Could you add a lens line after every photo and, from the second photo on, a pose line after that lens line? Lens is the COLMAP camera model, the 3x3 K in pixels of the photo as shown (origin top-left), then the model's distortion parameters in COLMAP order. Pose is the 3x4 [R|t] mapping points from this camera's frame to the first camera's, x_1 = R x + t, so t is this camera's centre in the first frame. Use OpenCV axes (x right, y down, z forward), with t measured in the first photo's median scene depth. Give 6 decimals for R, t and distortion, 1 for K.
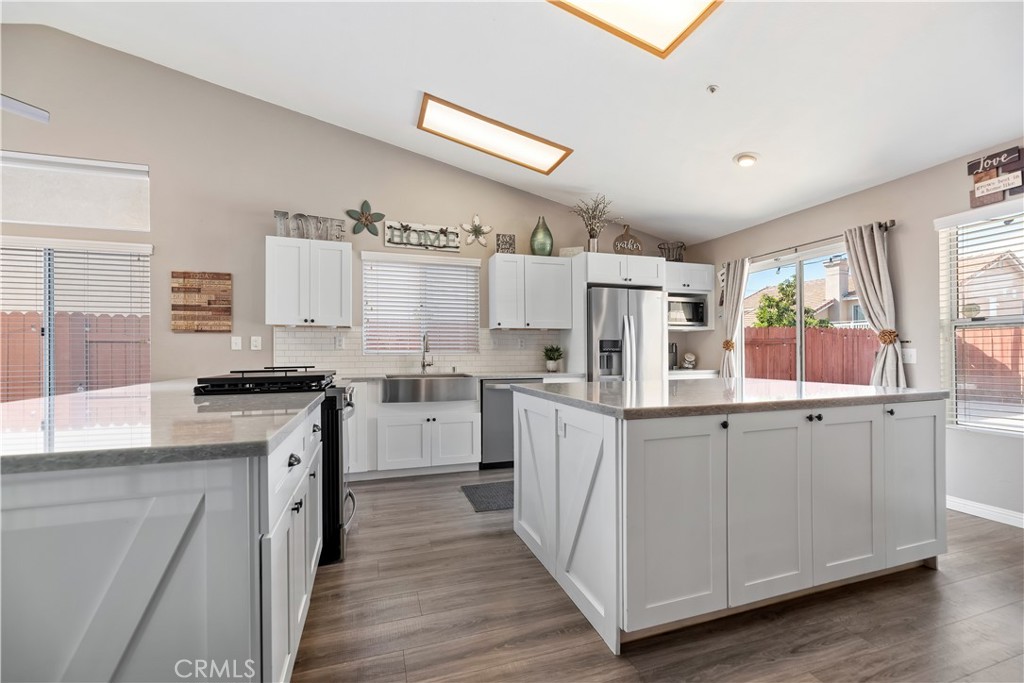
lens RADIAL K [[427.2, 0, 513.5], [0, 427.2, 354.7], [0, 0, 1]] dist [-0.000128, 0.000013]
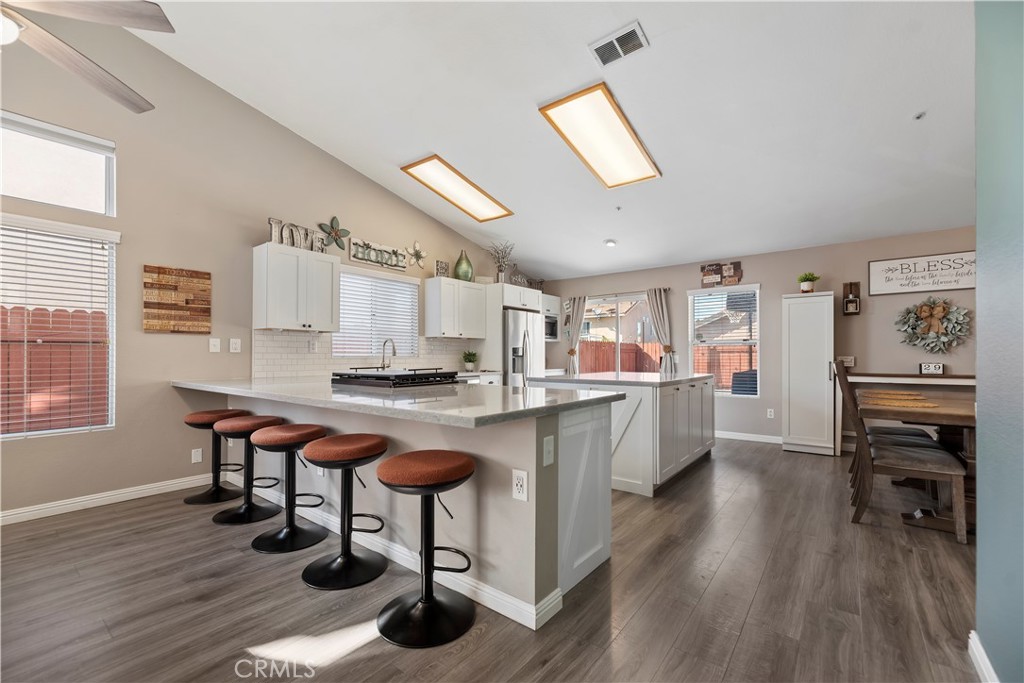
lens RADIAL K [[418.6, 0, 513.0], [0, 418.6, 355.5], [0, 0, 1]] dist [0.001266, 0.000063]
pose [[0.841846, 0.006311, 0.539680, -0.529647], [-0.001901, 0.999960, -0.008728, 0.002696], [-0.539714, 0.006321, 0.841825, -0.142832]]
